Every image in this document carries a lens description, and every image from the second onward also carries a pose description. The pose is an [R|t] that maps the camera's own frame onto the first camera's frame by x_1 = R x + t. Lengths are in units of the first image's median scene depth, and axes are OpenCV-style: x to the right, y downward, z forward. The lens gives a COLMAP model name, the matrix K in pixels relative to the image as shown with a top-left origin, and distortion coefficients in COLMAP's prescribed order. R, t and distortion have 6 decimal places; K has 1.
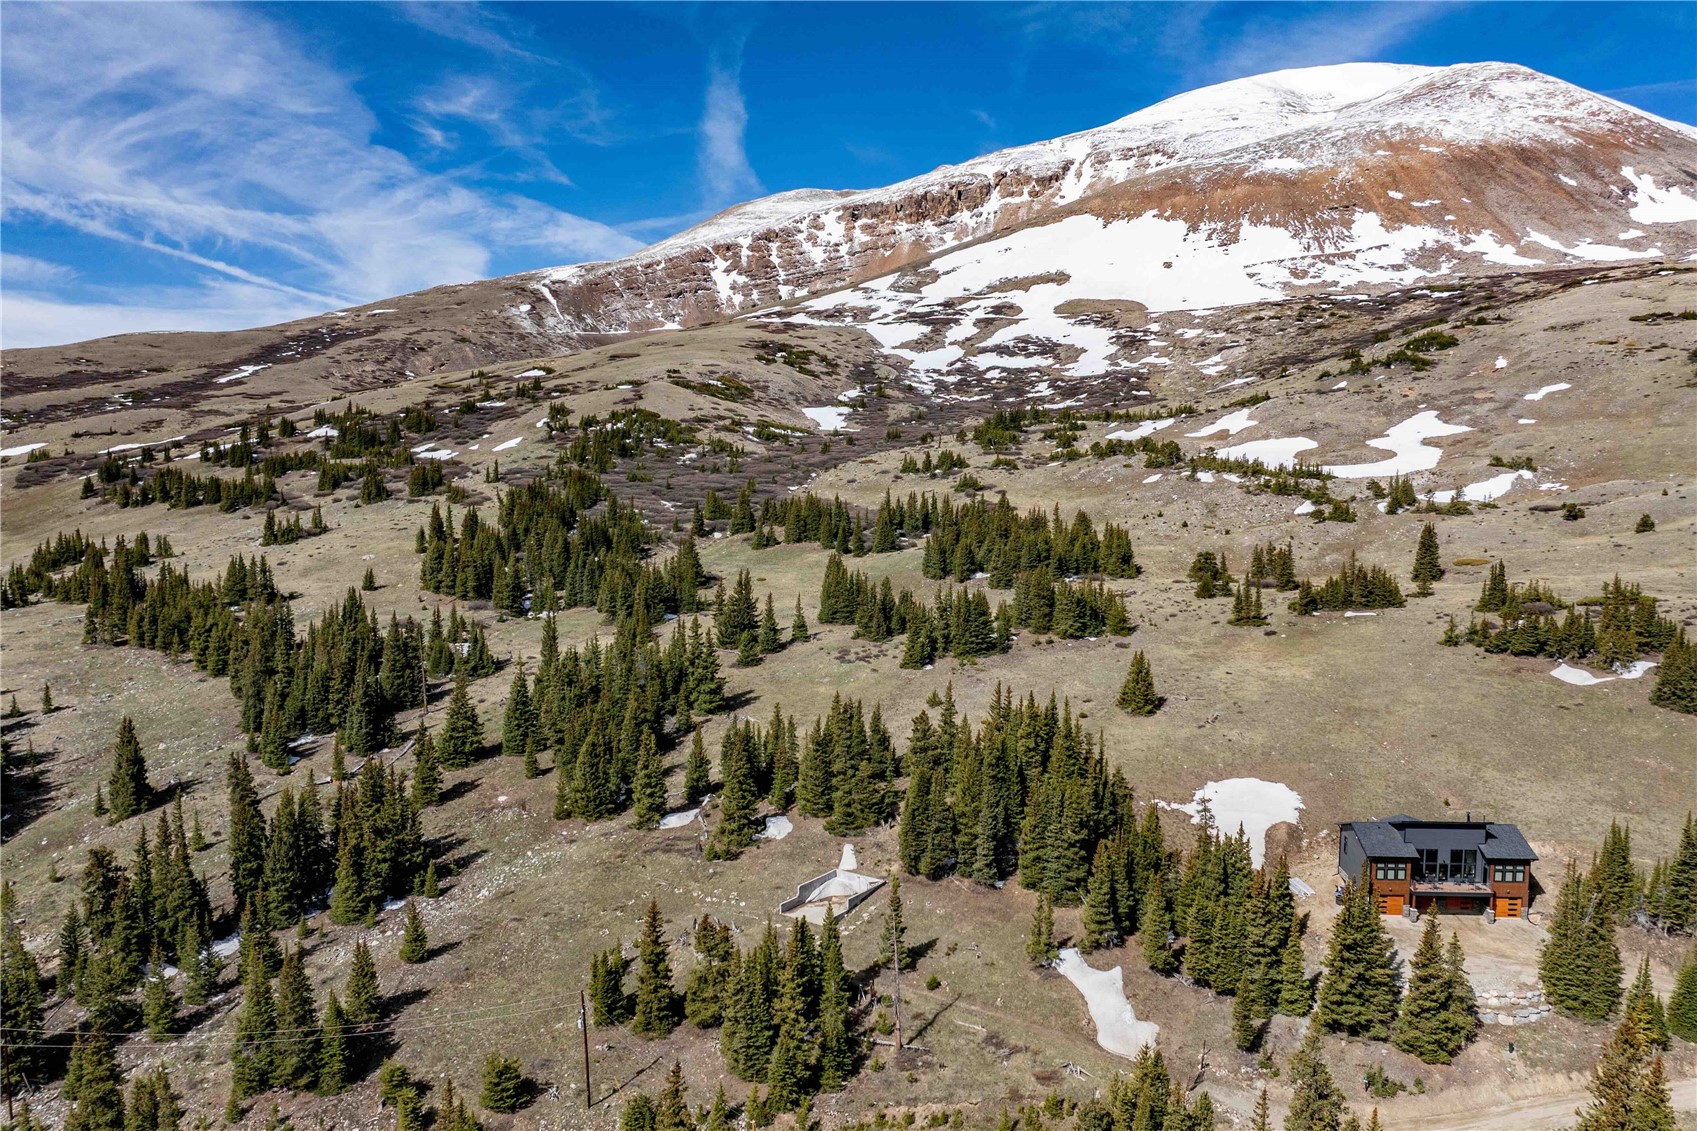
lens RADIAL K [[1196.0, 0, 858.8], [0, 1196.0, 573.0], [0, 0, 1]] dist [-0.042521, 0.010394]
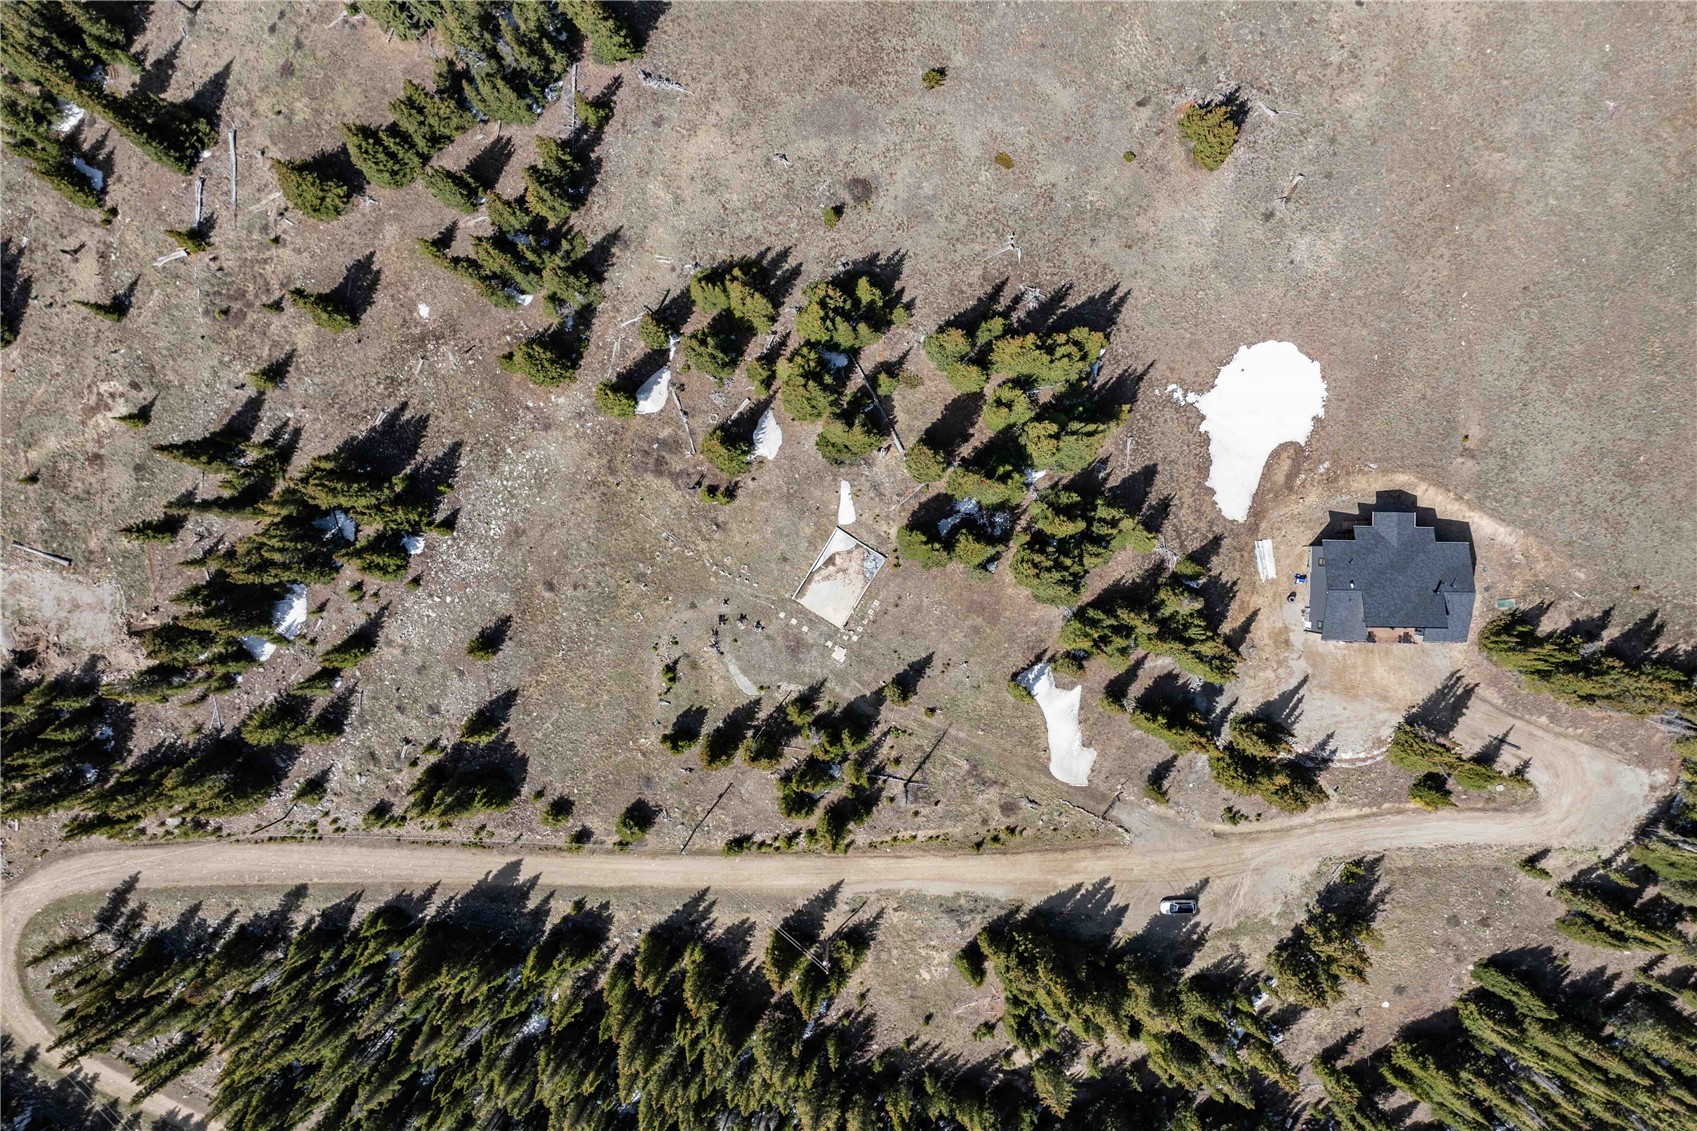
lens RADIAL K [[1196.0, 0, 864.5], [0, 1196.0, 535.3], [0, 0, 1]] dist [-0.042521, 0.010394]
pose [[0.997573, -0.069118, 0.008377, -0.000789], [-0.001581, 0.097806, 0.995204, -0.150591], [-0.069606, -0.992802, 0.097459, 0.172031]]
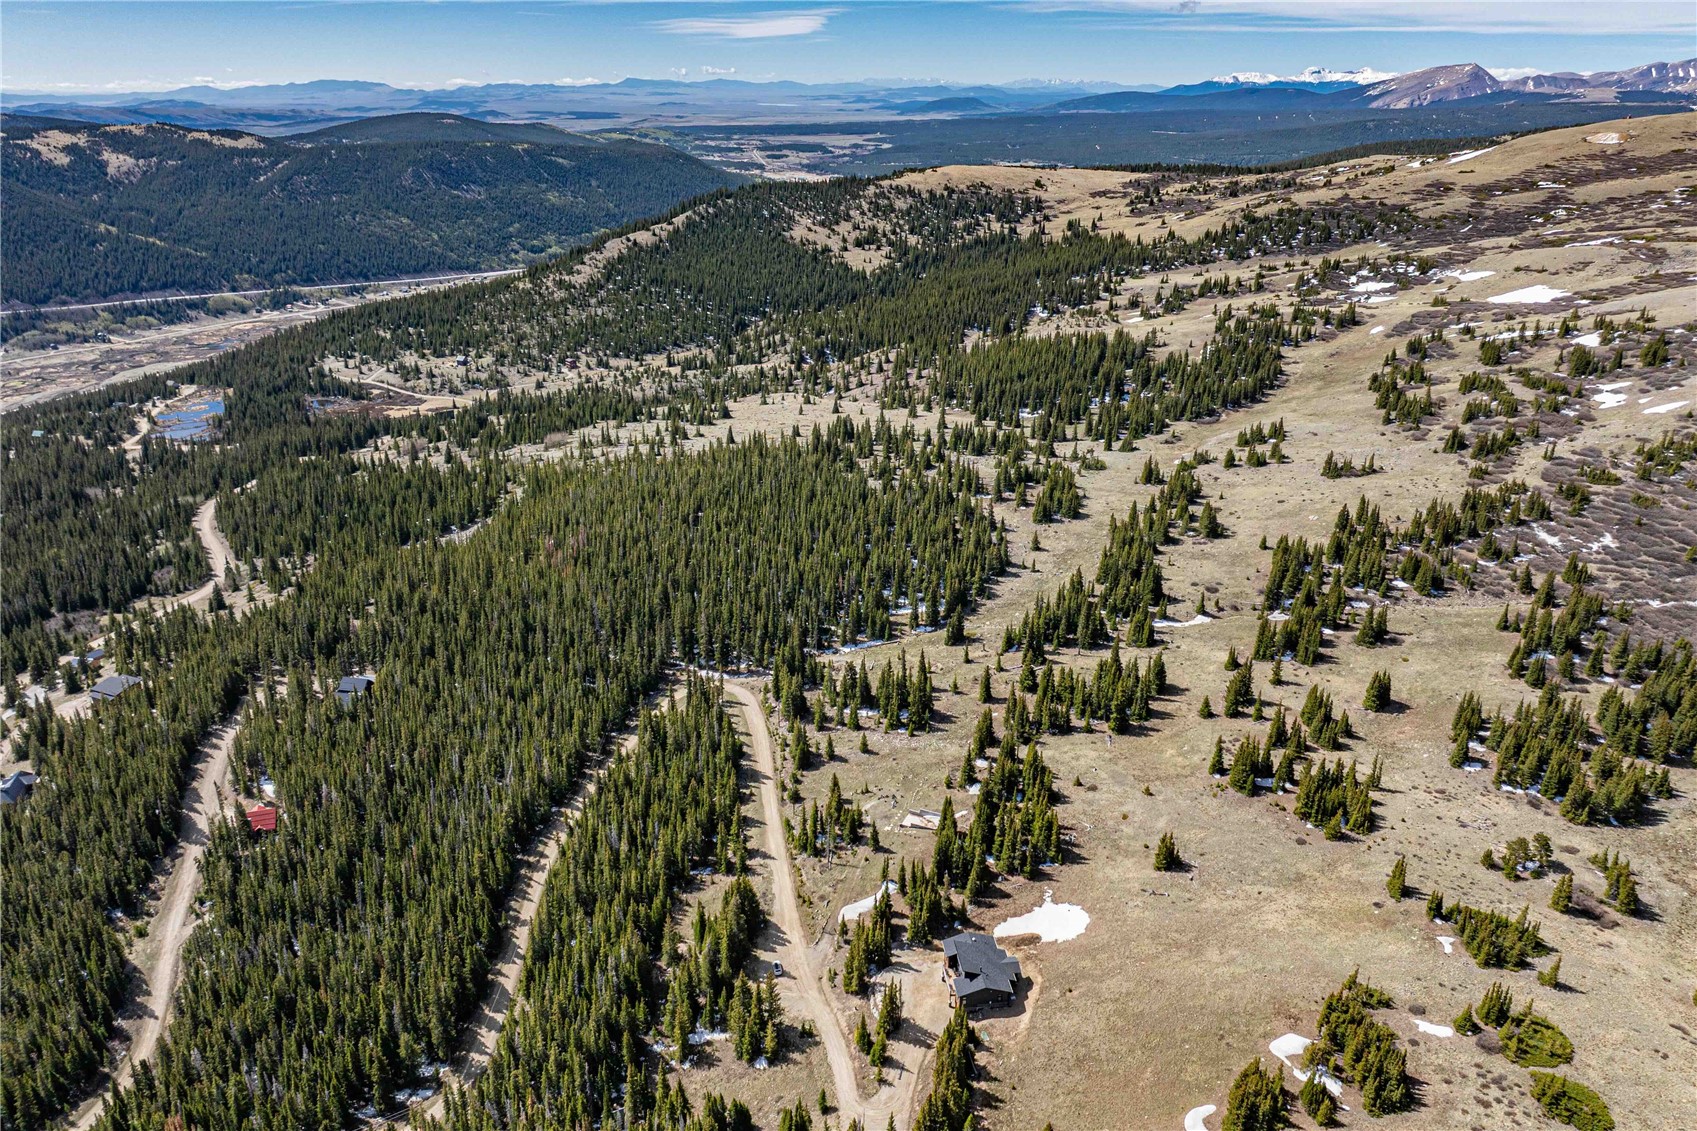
lens RADIAL K [[1196.0, 0, 854.6], [0, 1196.0, 529.8], [0, 0, 1]] dist [-0.042521, 0.010394]
pose [[0.208266, 0.352260, -0.912435, 0.350661], [-0.090914, 0.935825, 0.340539, -0.195205], [0.973838, 0.012030, 0.226926, 0.060385]]
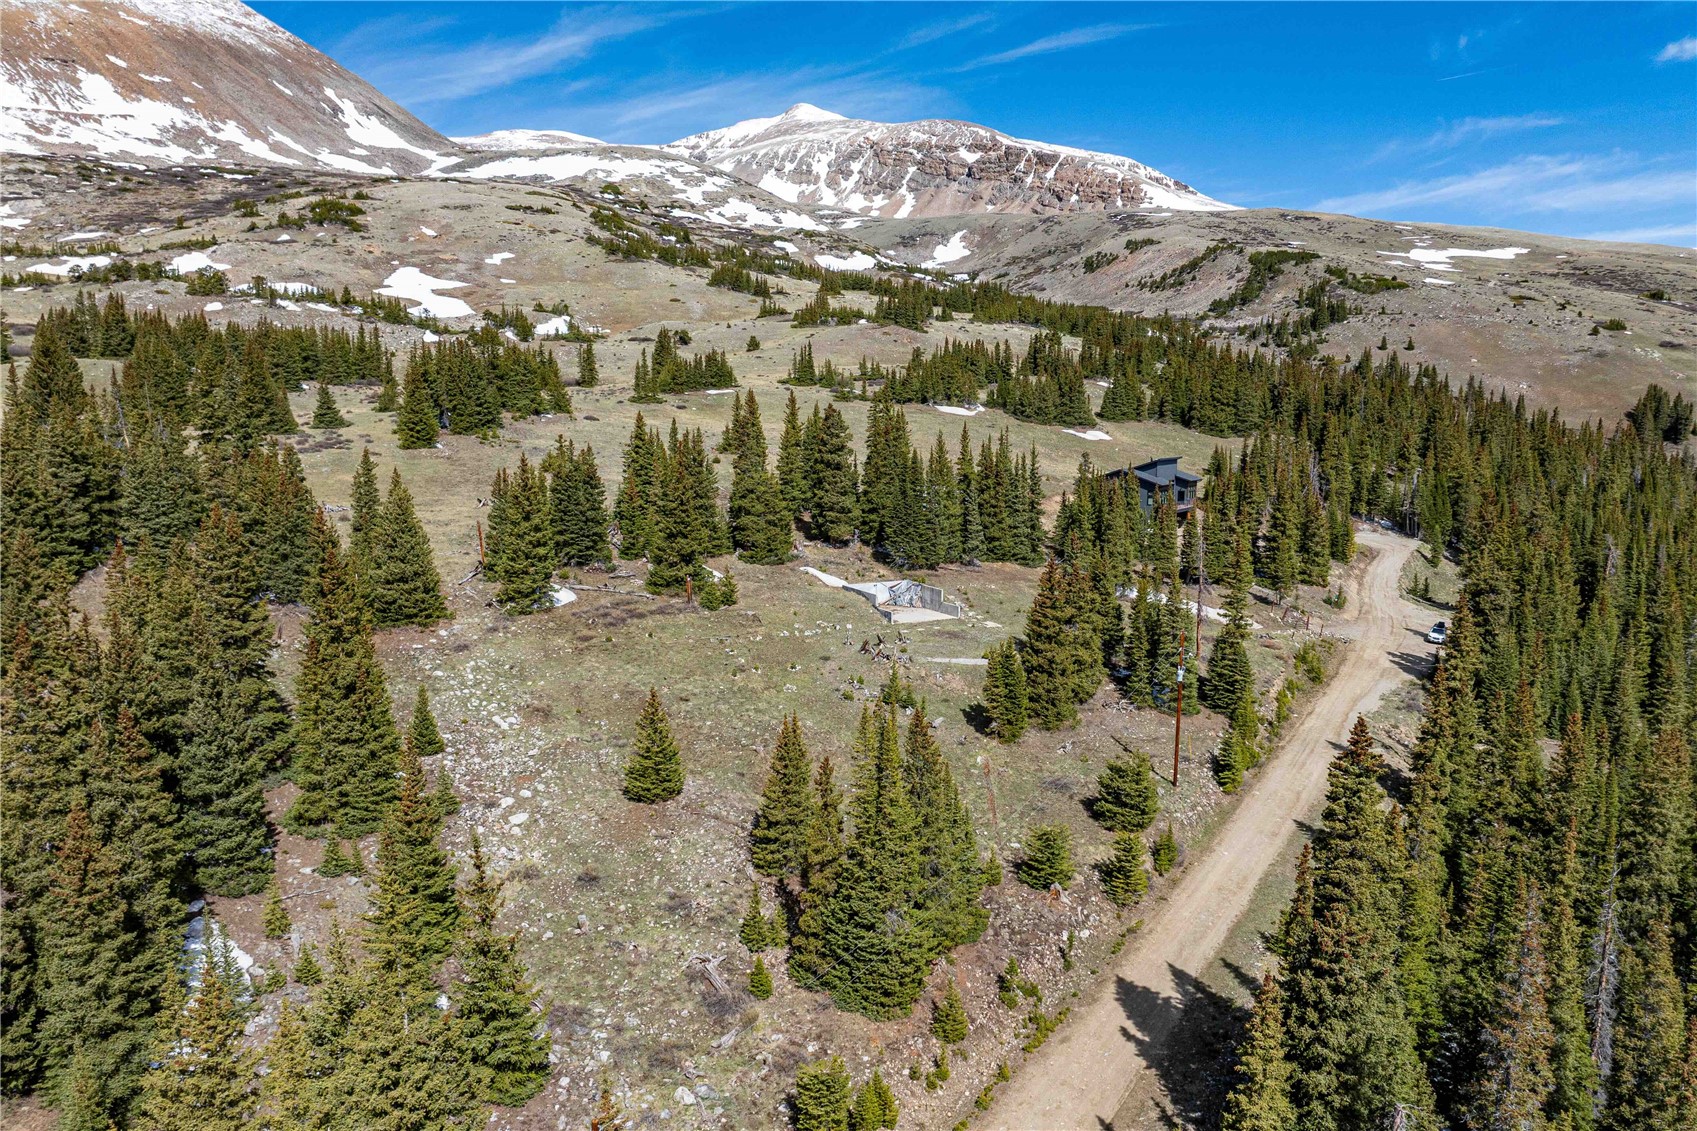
lens RADIAL K [[1196.0, 0, 859.5], [0, 1196.0, 614.9], [0, 0, 1]] dist [-0.042521, 0.010394]
pose [[0.466257, -0.147925, 0.872194, -0.142465], [0.079033, 0.988944, 0.125477, 0.032071], [-0.881112, 0.010428, 0.472793, 0.115603]]
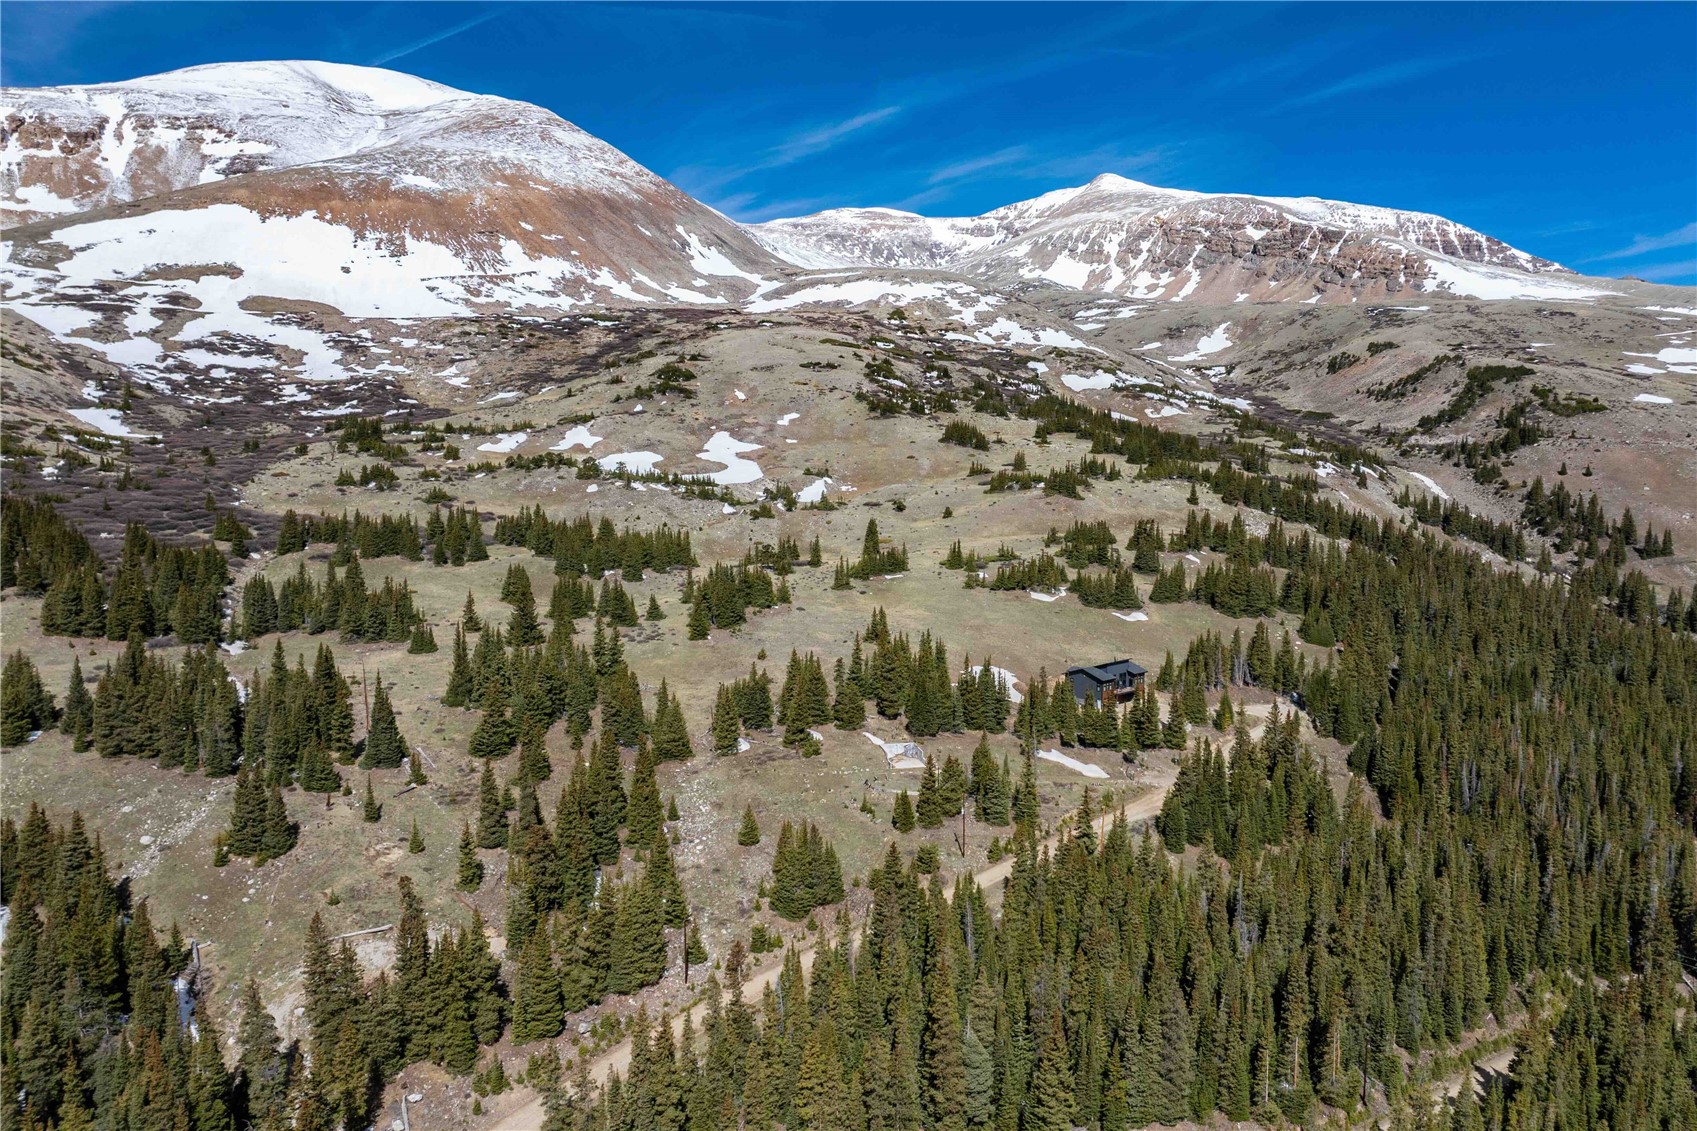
lens RADIAL K [[1196.0, 0, 861.3], [0, 1196.0, 558.7], [0, 0, 1]] dist [-0.042521, 0.010394]
pose [[0.676791, -0.064931, 0.733306, -0.242609], [0.063143, 0.997552, 0.030052, -0.012687], [-0.733462, 0.025965, 0.679234, -0.025876]]
